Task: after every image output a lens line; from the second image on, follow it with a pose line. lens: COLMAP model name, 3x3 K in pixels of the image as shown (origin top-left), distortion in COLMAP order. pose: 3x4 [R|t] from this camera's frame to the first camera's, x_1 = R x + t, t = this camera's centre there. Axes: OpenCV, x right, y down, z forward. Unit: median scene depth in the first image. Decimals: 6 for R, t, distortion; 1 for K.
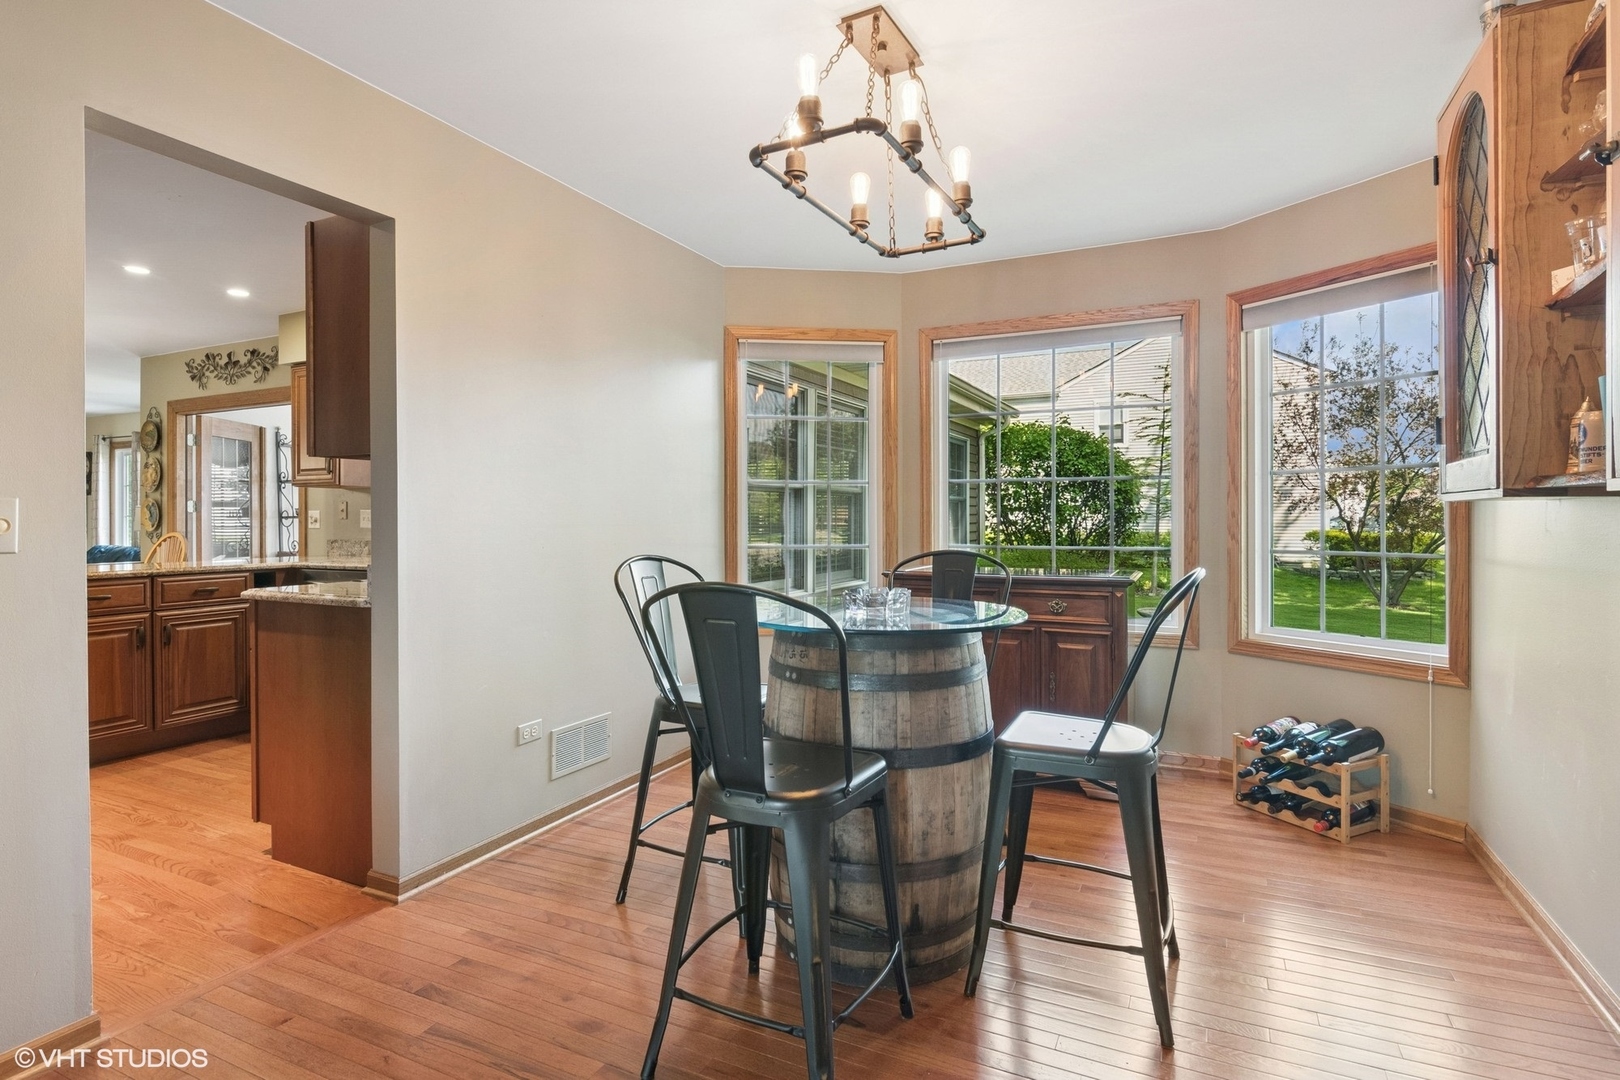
lens RADIAL K [[819.0, 0, 790.9], [0, 819.0, 516.5], [0, 0, 1]] dist [0.000538, -0.000210]
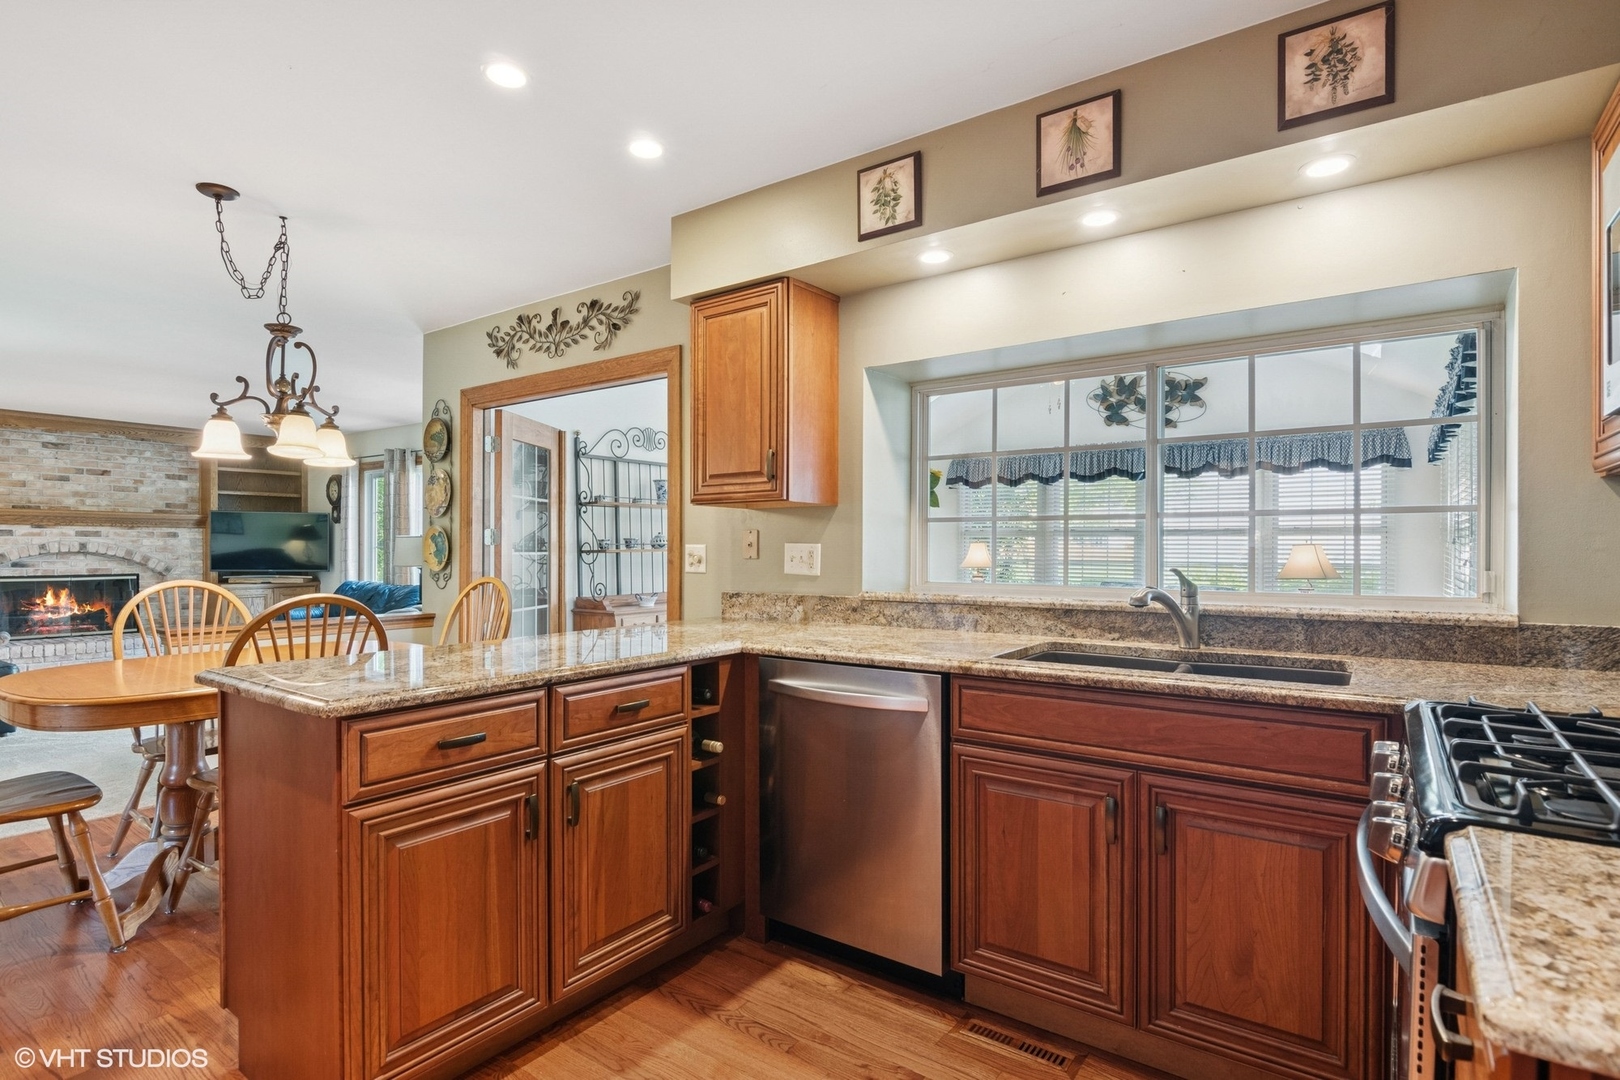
lens RADIAL K [[819.0, 0, 808.6], [0, 819.0, 545.3], [0, 0, 1]] dist [0.000538, -0.000210]
pose [[0.986664, 0.002737, -0.162748, -0.365594], [-0.002906, 0.999995, -0.000803, -0.005804], [0.162745, 0.001265, 0.986667, 0.365022]]
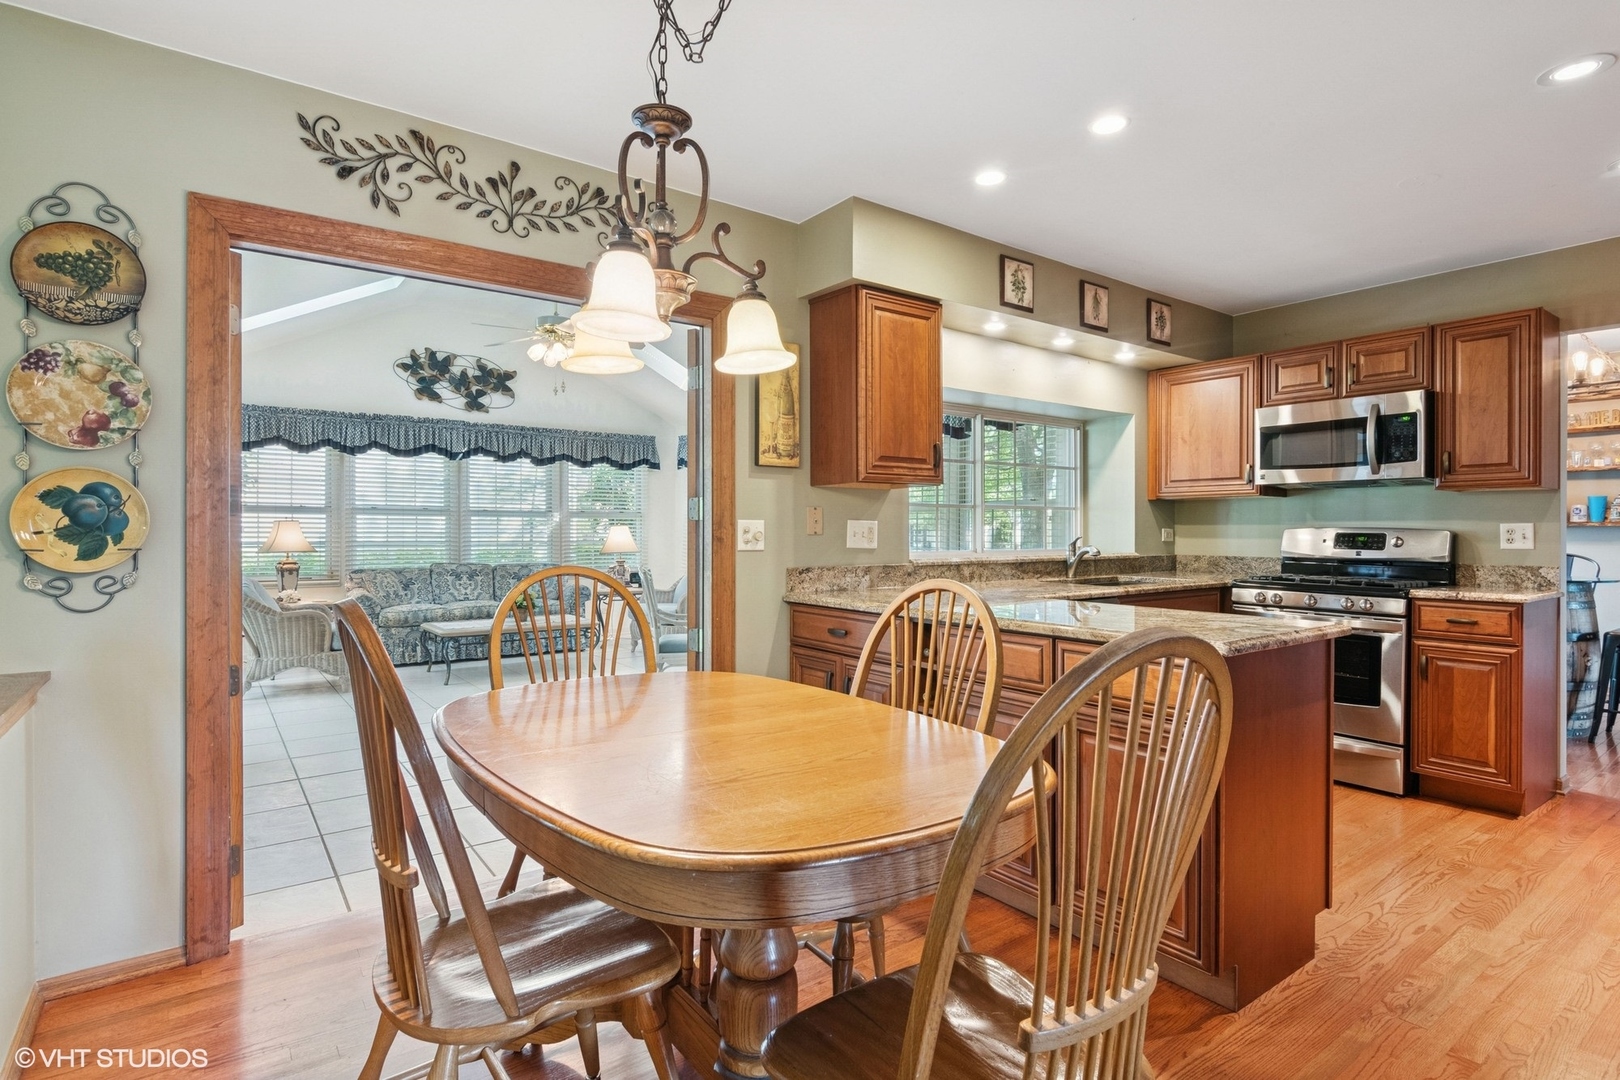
lens RADIAL K [[819.0, 0, 840.0], [0, 819.0, 541.6], [0, 0, 1]] dist [0.000538, -0.000210]
pose [[0.436831, -0.008611, 0.899502, -1.004570], [-0.003755, 0.999928, 0.011396, 0.001155], [-0.899536, -0.008356, 0.436767, 0.636849]]
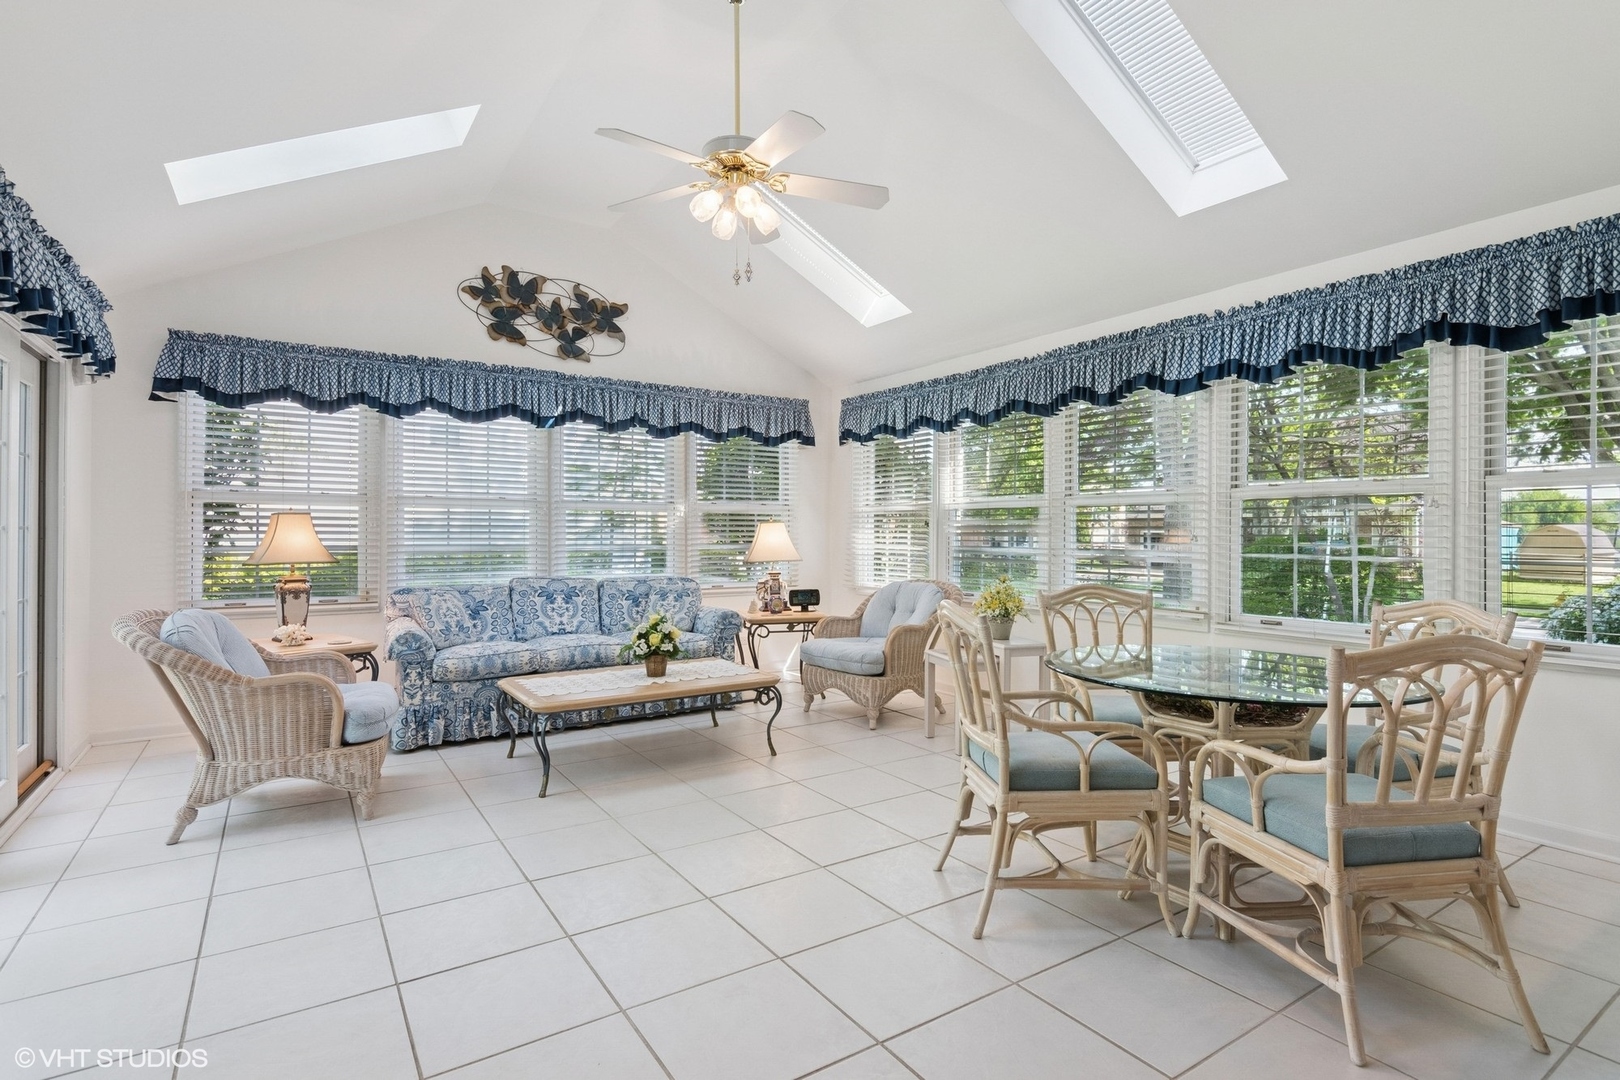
lens RADIAL K [[819.0, 0, 857.4], [0, 819.0, 539.6], [0, 0, 1]] dist [0.000538, -0.000210]
pose [[0.482379, -0.006704, 0.875937, -0.707194], [-0.003988, 0.999944, 0.009849, 0.001540], [-0.875954, -0.008244, 0.482325, 1.041901]]
